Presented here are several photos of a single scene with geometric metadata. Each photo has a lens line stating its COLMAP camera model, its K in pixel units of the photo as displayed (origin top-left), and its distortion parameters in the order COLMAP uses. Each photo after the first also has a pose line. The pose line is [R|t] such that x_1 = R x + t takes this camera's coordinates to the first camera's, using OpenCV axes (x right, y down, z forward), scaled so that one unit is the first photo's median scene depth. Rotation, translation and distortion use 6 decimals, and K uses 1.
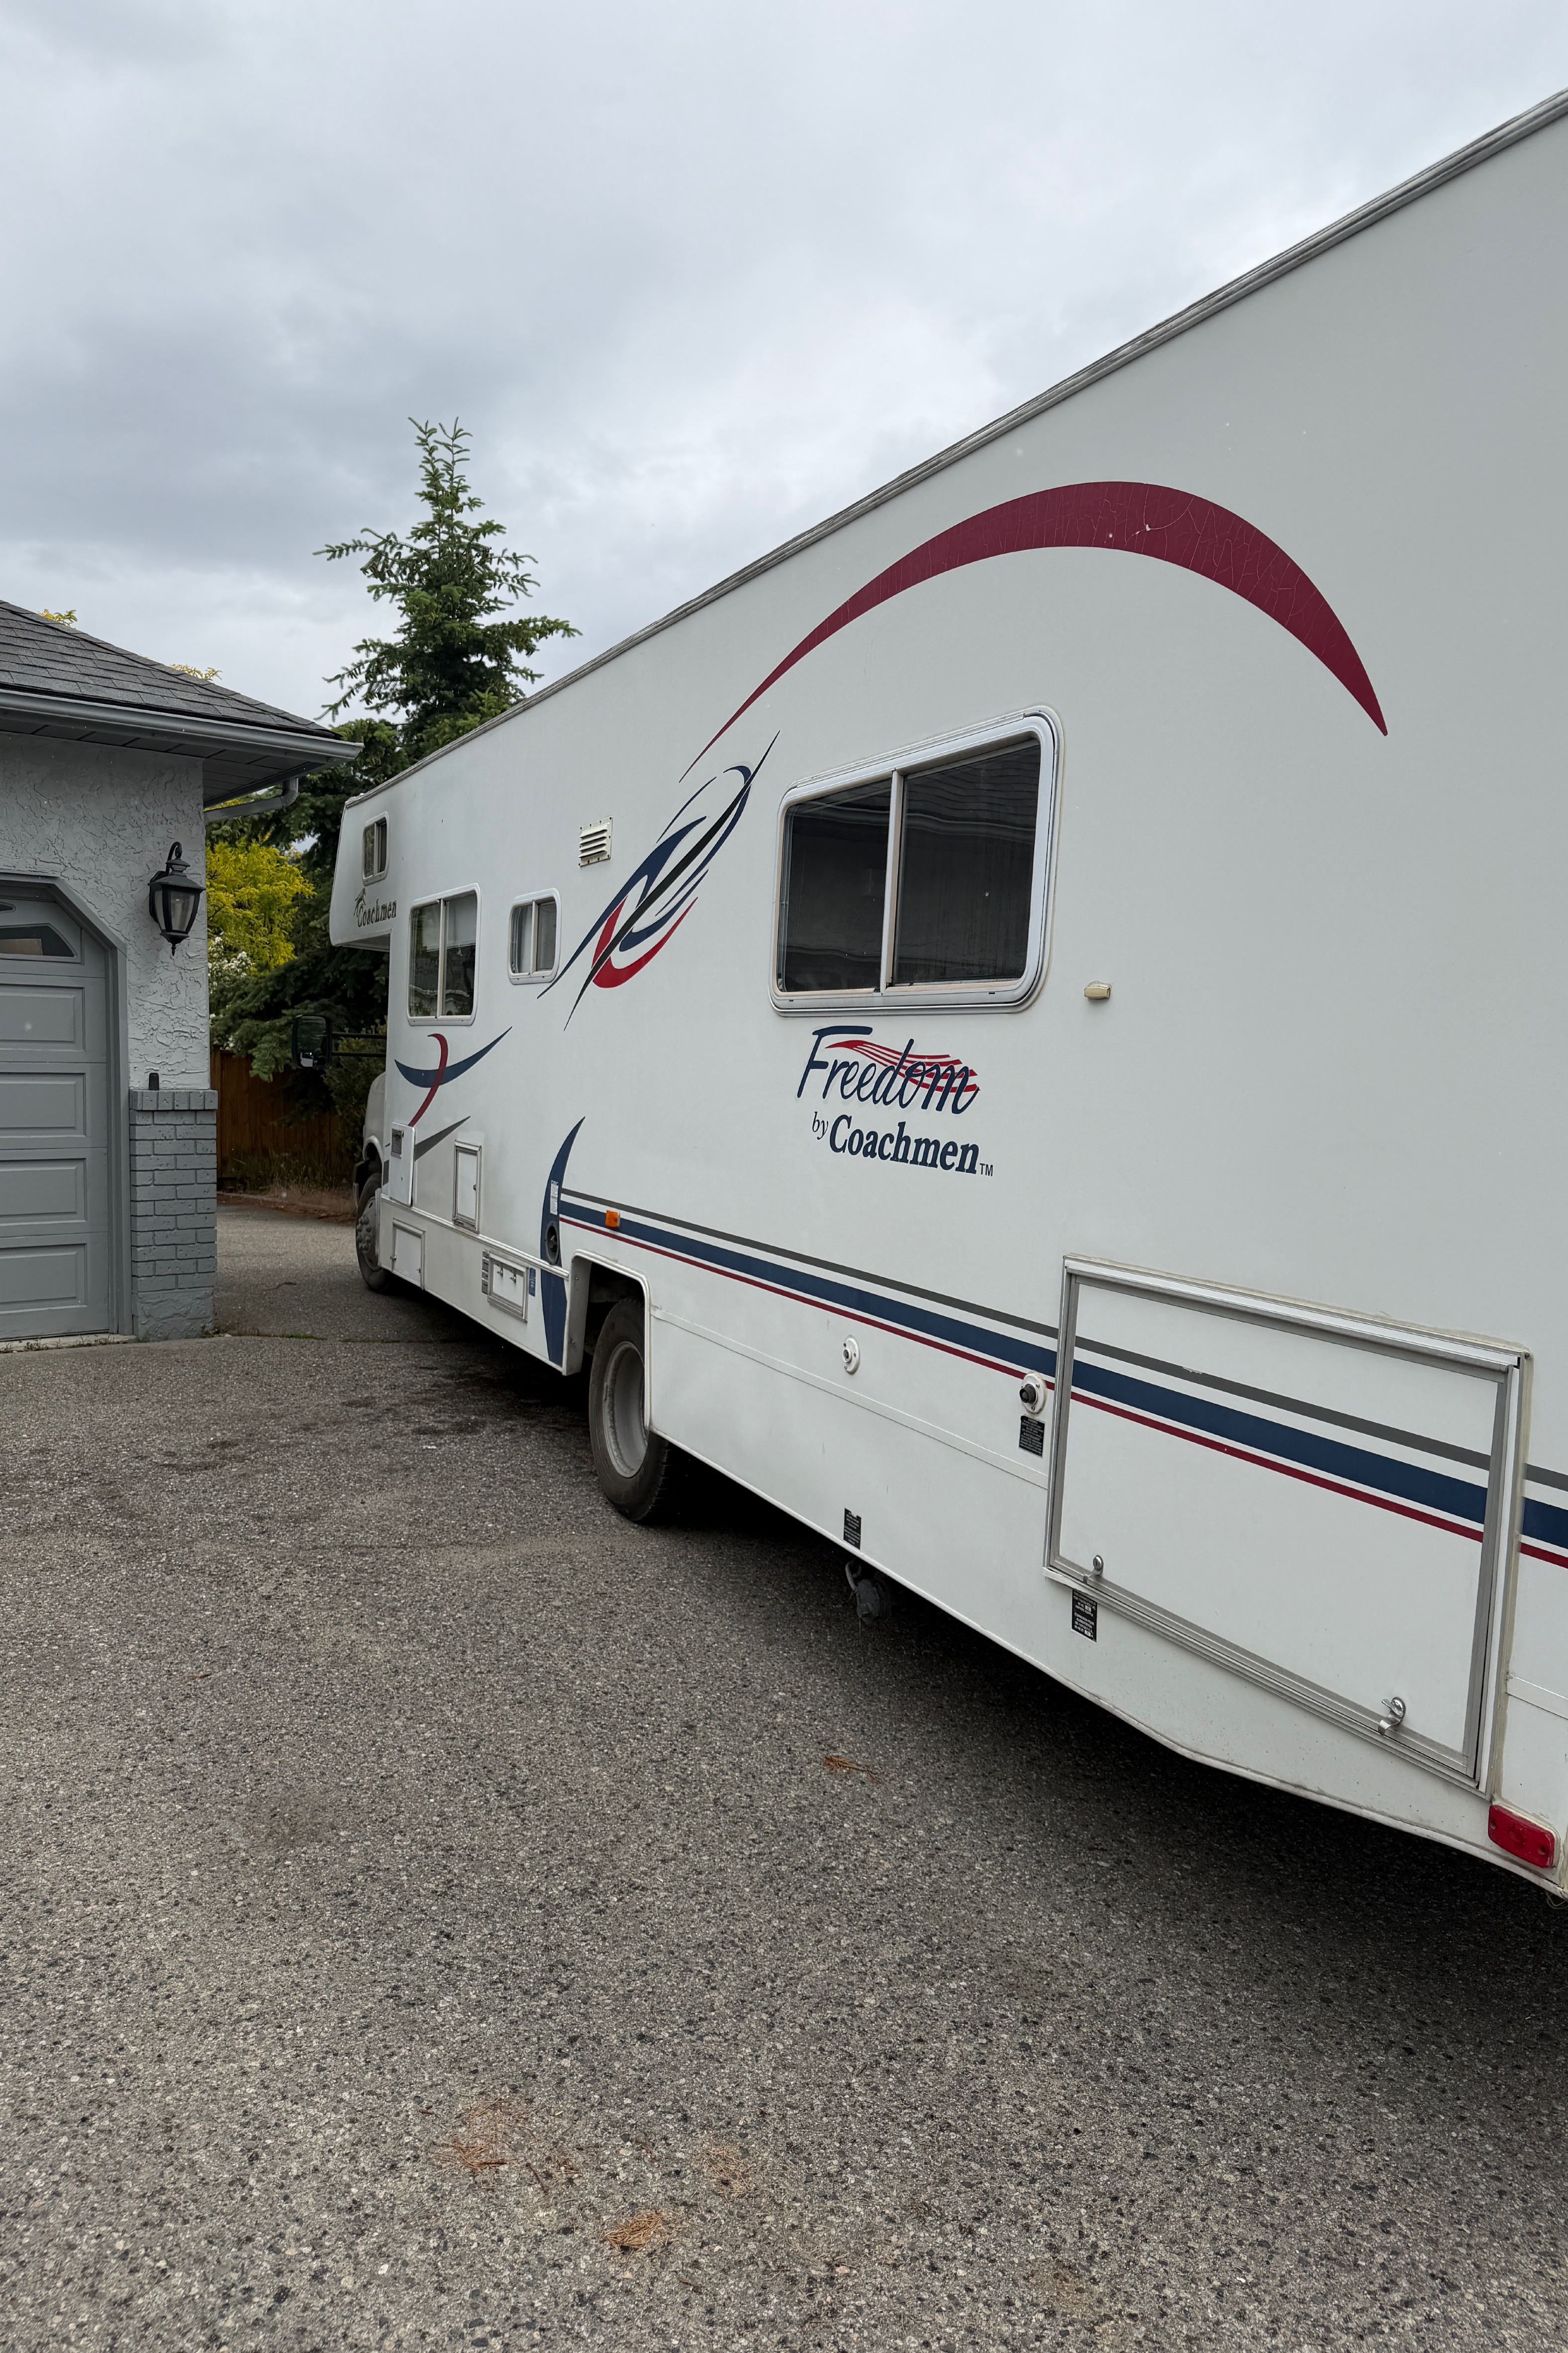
lens RADIAL K [[1658.4, 0, 784.0], [0, 1658.4, 1176.5], [0, 0, 1]] dist [-0.058026, -0.001950]
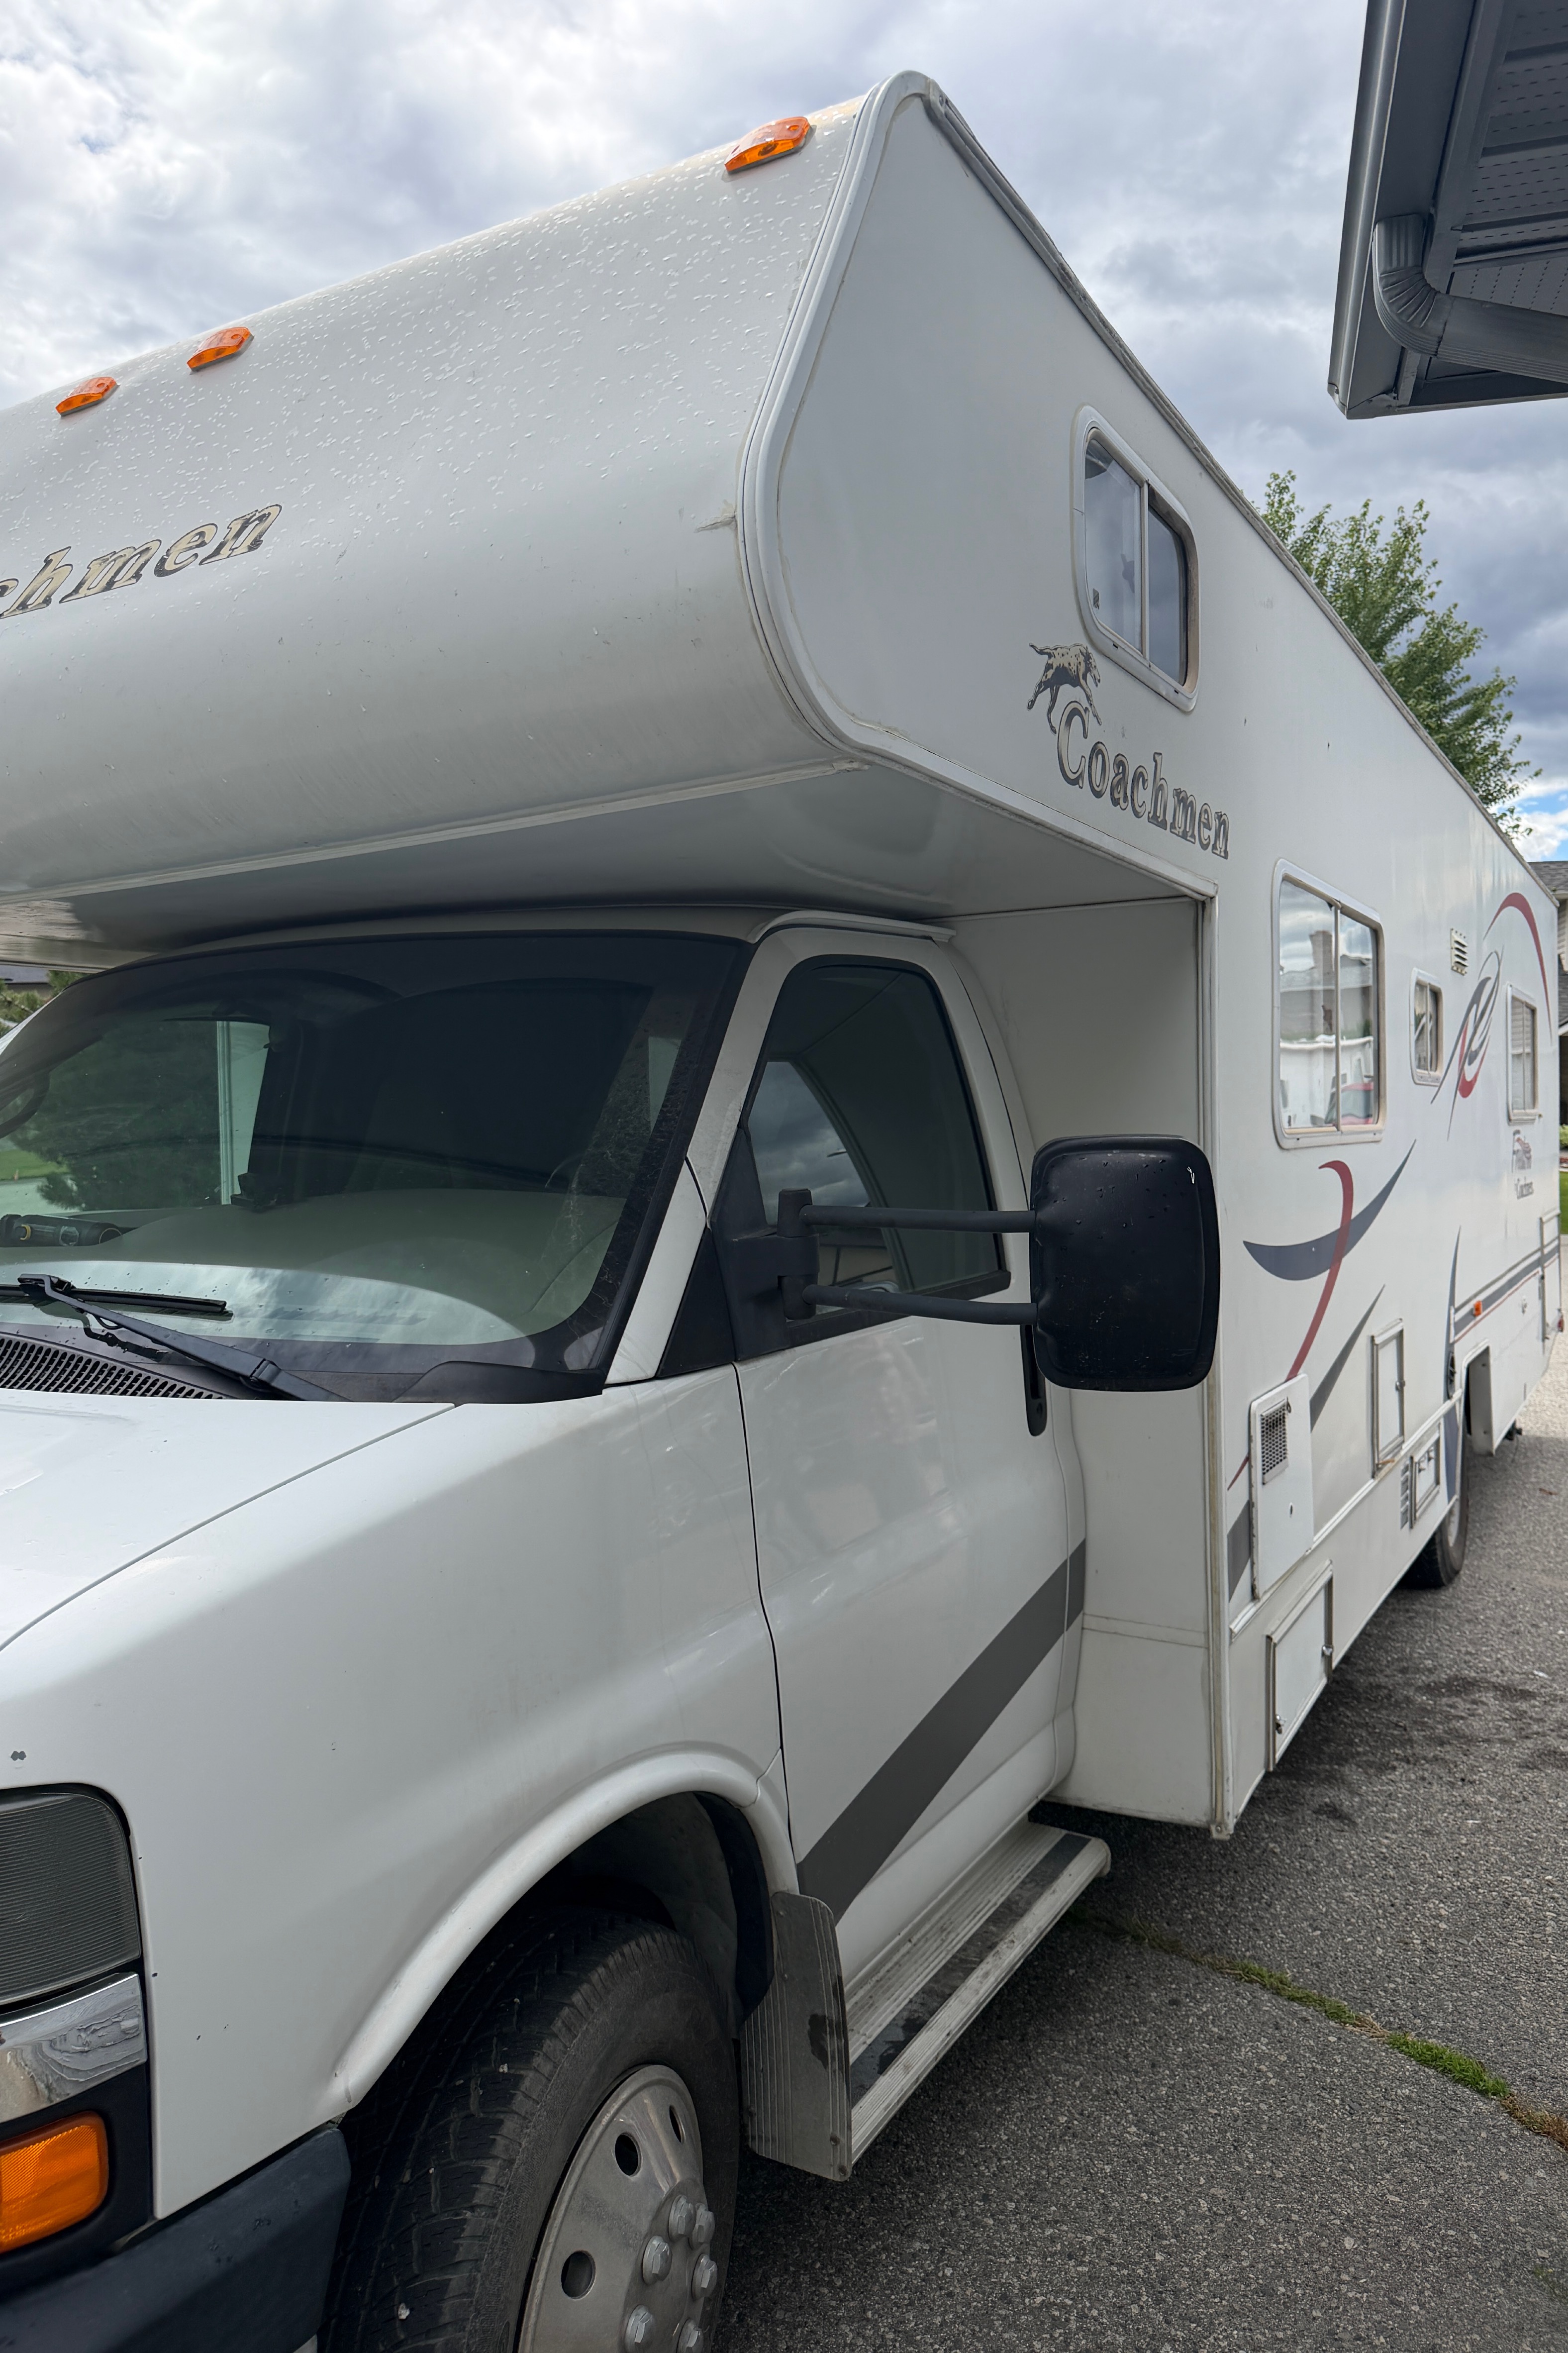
lens RADIAL K [[1658.4, 0, 784.0], [0, 1658.4, 1176.5], [0, 0, 1]] dist [-0.058026, -0.001950]
pose [[-0.564419, -0.044808, 0.824271, -0.602627], [0.061279, 0.993496, 0.095967, -0.158043], [-0.823211, 0.104676, -0.558003, 1.605626]]
